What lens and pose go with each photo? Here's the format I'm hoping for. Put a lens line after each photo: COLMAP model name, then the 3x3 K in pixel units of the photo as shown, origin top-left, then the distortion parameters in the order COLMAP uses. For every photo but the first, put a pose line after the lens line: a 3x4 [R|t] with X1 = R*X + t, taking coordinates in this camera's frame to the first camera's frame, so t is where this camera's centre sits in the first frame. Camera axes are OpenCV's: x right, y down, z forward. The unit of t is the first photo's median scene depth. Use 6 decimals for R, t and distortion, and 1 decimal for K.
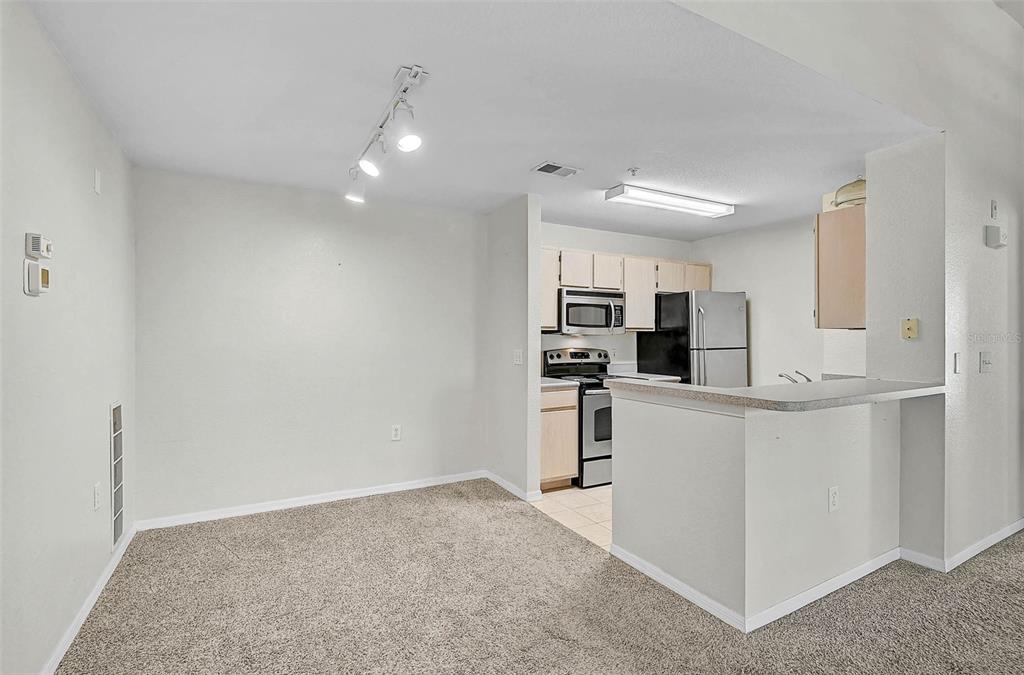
lens RADIAL K [[474.6, 0, 510.4], [0, 474.6, 339.3], [0, 0, 1]] dist [0.002409, 0.000072]
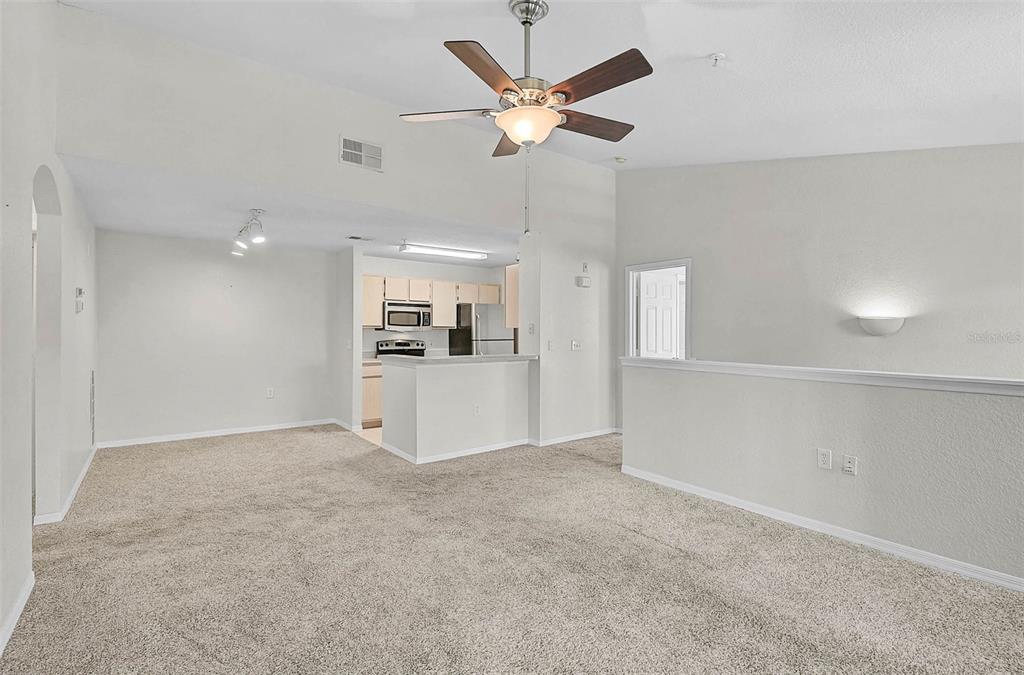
lens RADIAL K [[482.7, 0, 513.1], [0, 482.7, 332.1], [0, 0, 1]] dist [-0.001125, -0.002247]
pose [[0.990411, 0.001609, 0.138141, 0.294693], [-0.000646, 0.999975, -0.007015, 0.004813], [-0.138149, 0.006858, 0.990388, -0.614008]]
